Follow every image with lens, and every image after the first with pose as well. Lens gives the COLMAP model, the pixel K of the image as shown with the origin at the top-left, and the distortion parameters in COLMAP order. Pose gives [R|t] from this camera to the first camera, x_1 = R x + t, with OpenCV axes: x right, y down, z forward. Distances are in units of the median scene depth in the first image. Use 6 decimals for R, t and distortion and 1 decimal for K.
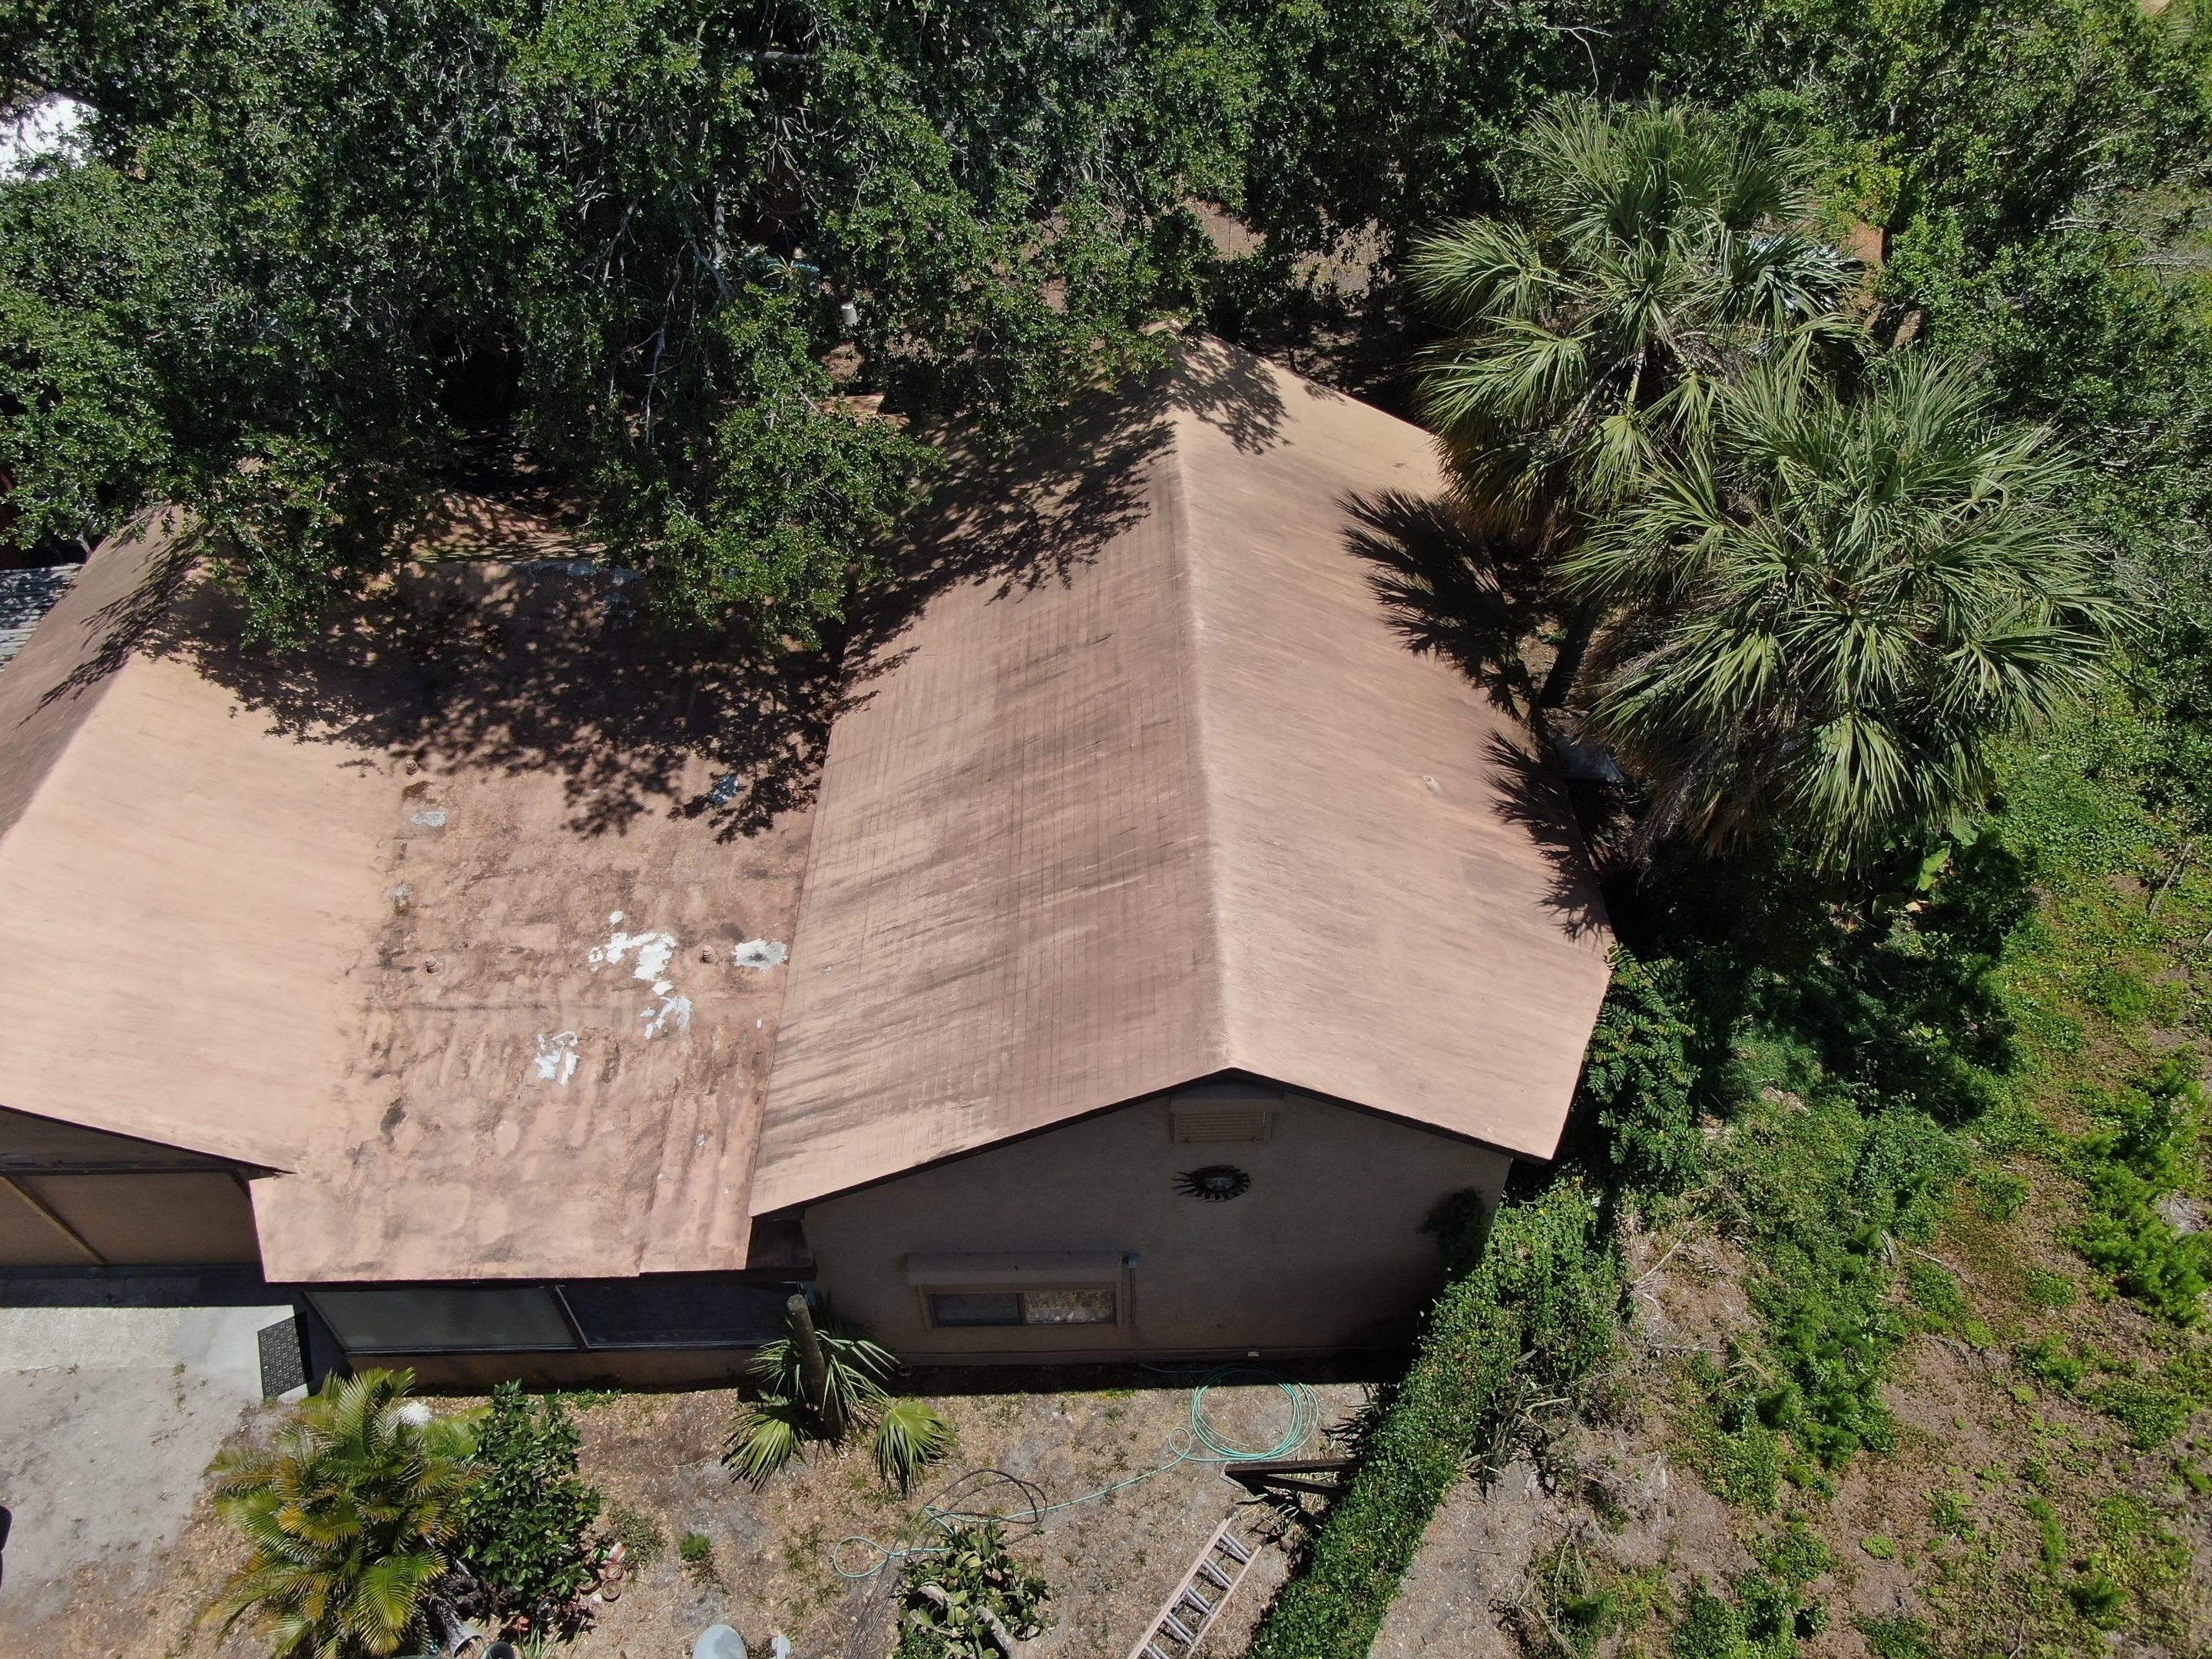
lens RADIAL K [[1583.9, 0, 1112.1], [0, 1583.9, 842.7], [0, 0, 1]] dist [-0.027458, 0.009361]
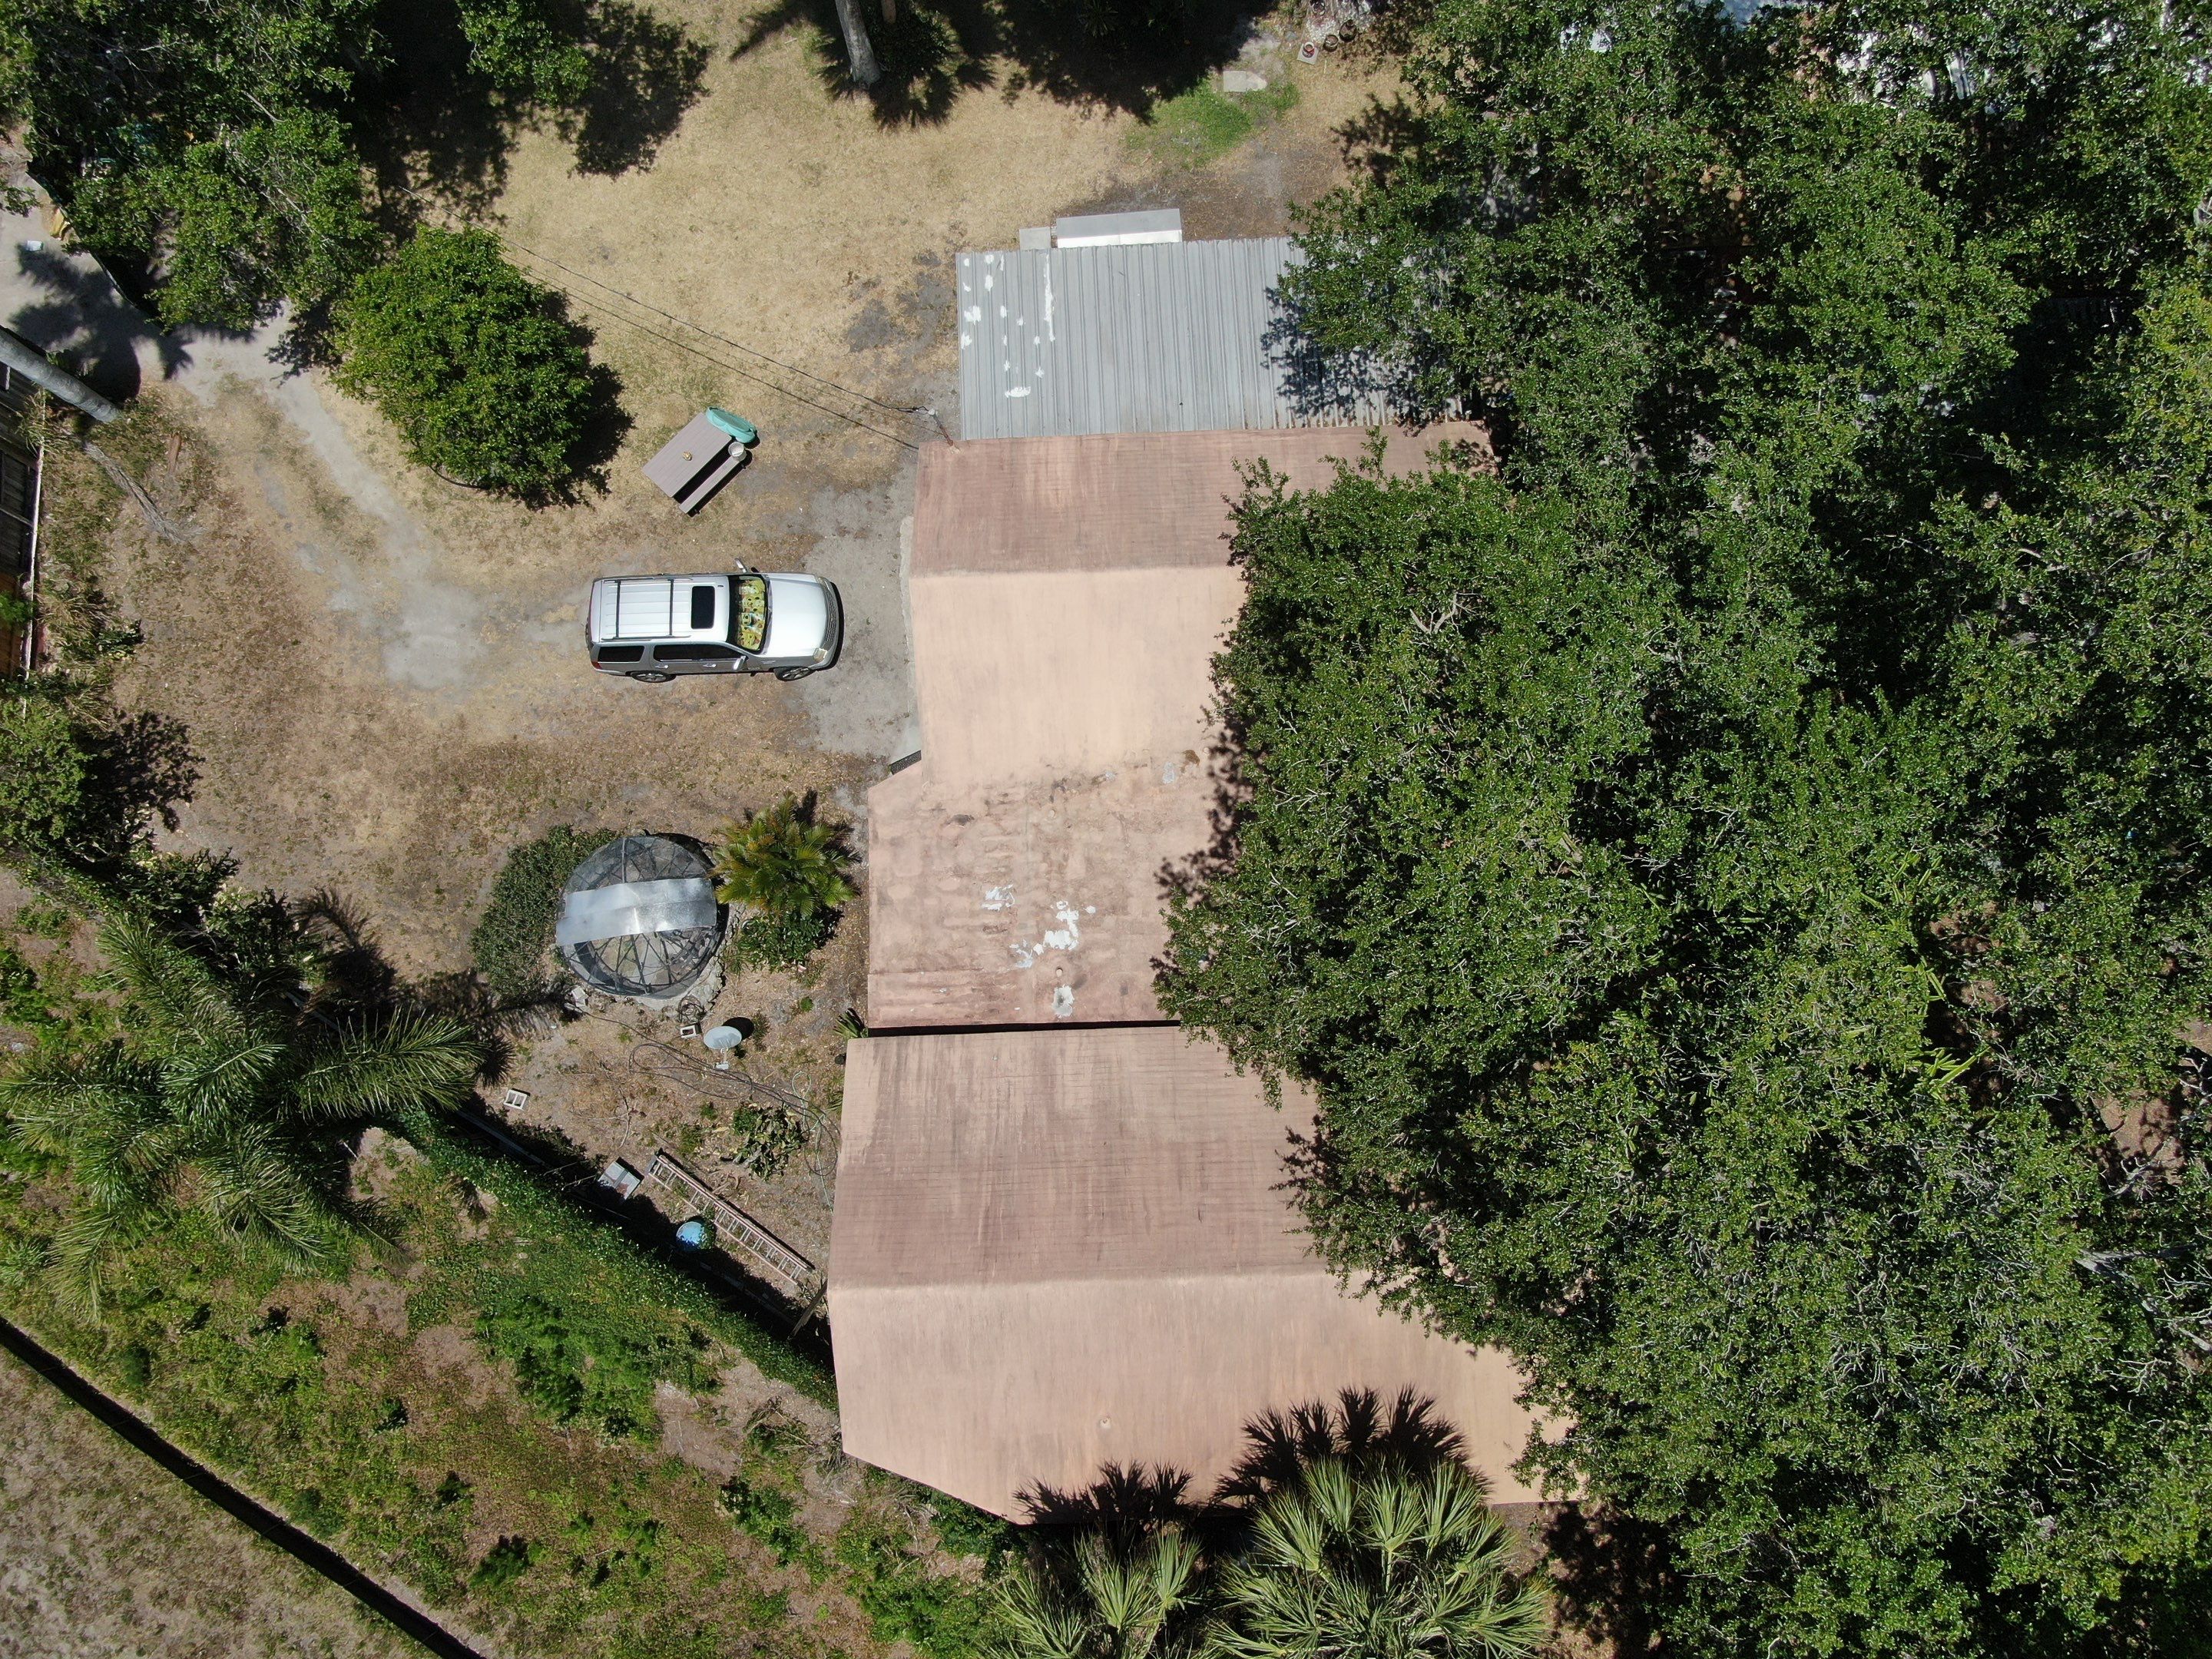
lens RADIAL K [[1587.8, 0, 1107.2], [0, 1587.8, 834.5], [0, 0, 1]] dist [-0.037649, 0.034284]
pose [[0.020177, 0.986411, -0.163053, -0.115760], [-0.691133, 0.131606, 0.710644, -1.146672], [0.722446, 0.098352, 0.684396, -0.143583]]
